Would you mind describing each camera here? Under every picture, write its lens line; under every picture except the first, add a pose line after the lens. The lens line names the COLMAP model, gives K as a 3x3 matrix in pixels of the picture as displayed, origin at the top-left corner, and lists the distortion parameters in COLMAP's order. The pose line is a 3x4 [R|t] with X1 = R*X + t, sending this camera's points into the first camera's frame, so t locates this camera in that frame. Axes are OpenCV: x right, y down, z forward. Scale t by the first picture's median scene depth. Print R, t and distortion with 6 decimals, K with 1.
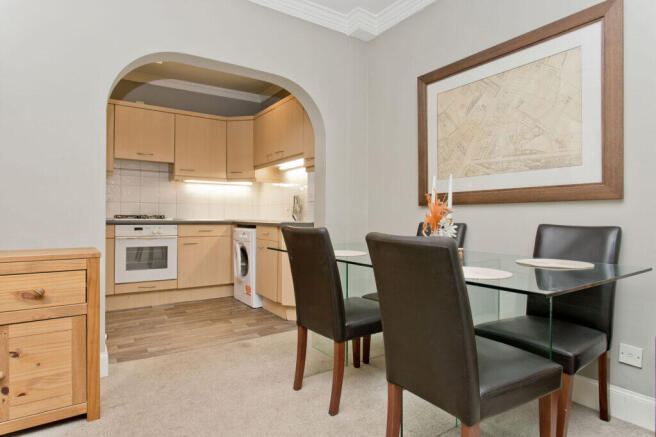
lens RADIAL K [[369.5, 0, 328.0], [0, 369.5, 218.5], [0, 0, 1]] dist [-0.002725, -0.000066]
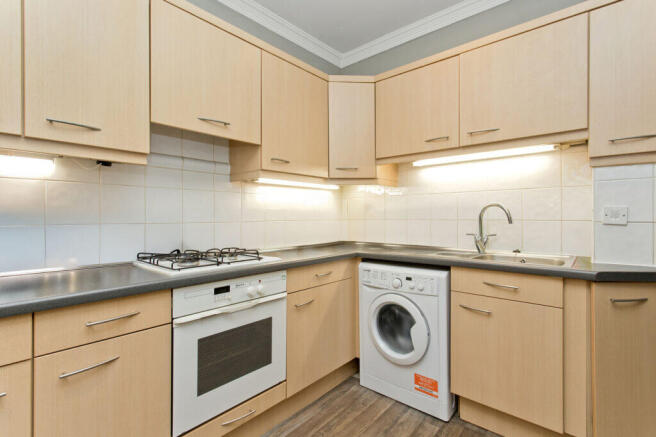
lens RADIAL K [[315.1, 0, 328.0], [0, 315.1, 218.5], [0, 0, 1]] dist [-0.000932, -0.000042]
pose [[0.965681, -0.013786, 0.259366, -0.467015], [0.013917, 0.999902, 0.001329, -0.051299], [-0.259359, 0.002327, 0.965778, 0.588671]]
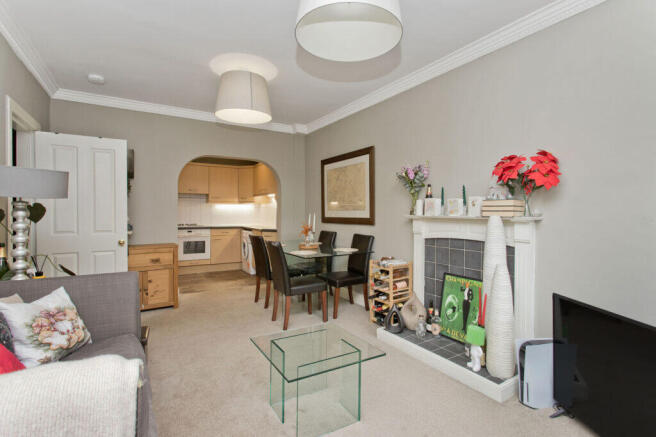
lens RADIAL K [[315.1, 0, 328.0], [0, 315.1, 218.5], [0, 0, 1]] dist [-0.000932, -0.000042]
pose [[0.998710, -0.004029, -0.050623, 0.252156], [0.004703, 0.999902, 0.013199, -0.054118], [0.050565, -0.013420, 0.998631, -0.524605]]
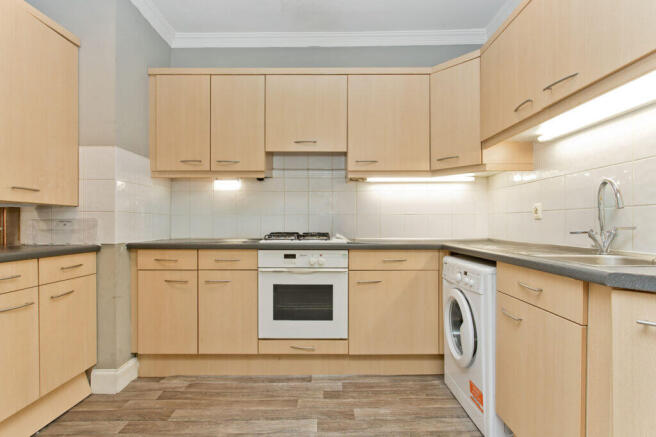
lens RADIAL K [[323.2, 0, 326.2], [0, 323.2, 225.4], [0, 0, 1]] dist [-0.002325, -0.000195]
pose [[0.829025, -0.004669, -0.559192, -0.141387], [0.004336, 0.999989, -0.001920, -0.023010], [0.559194, -0.000833, 0.829036, 0.545930]]
